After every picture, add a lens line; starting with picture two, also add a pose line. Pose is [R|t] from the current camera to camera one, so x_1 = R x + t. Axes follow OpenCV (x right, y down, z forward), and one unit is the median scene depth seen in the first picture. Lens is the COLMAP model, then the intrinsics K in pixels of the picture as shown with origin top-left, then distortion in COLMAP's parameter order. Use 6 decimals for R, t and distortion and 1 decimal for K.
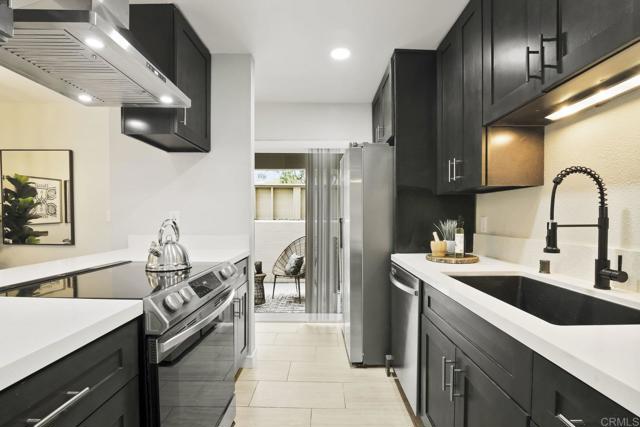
lens RADIAL K [[300.6, 0, 319.3], [0, 300.6, 222.2], [0, 0, 1]] dist [-0.001222, -0.000038]
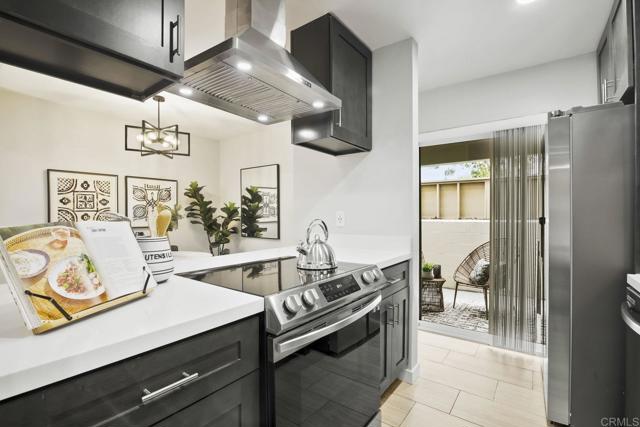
lens RADIAL K [[298.2, 0, 320.6], [0, 298.2, 219.6], [0, 0, 1]] dist [-0.015133, 0.000094]
pose [[0.814669, 0.001291, -0.579924, 0.066726], [-0.004600, 0.999980, -0.004236, -0.002608], [0.579908, 0.006119, 0.814659, 0.111996]]
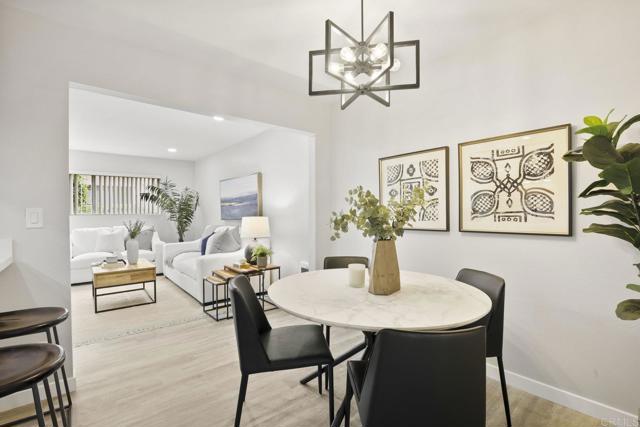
lens RADIAL K [[293.9, 0, 320.0], [0, 293.9, 213.5], [0, 0, 1]] dist [-0.025710, -0.000156]
pose [[-0.755506, -0.000556, -0.655141, -0.766599], [-0.011084, 0.999867, 0.011933, -0.022650], [0.655048, 0.016277, -0.755412, 1.230058]]
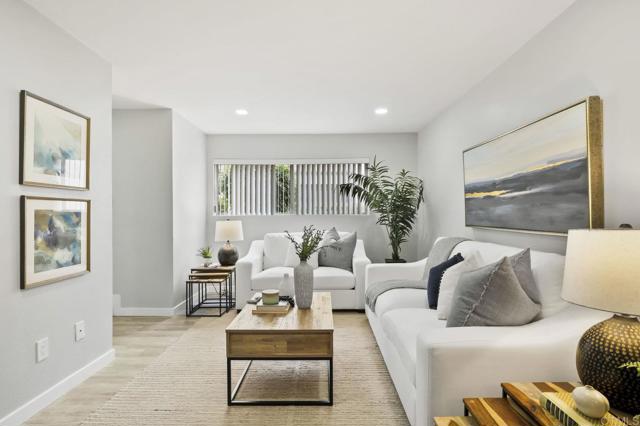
lens RADIAL K [[330.1, 0, 320.0], [0, 330.1, 213.0], [0, 0, 1]] dist [-0.000401, -0.000008]
pose [[-0.999838, -0.000216, -0.018012, -1.089273], [-0.000507, 0.999869, 0.016158, -0.012116], [0.018006, 0.016165, -0.999707, 0.262380]]
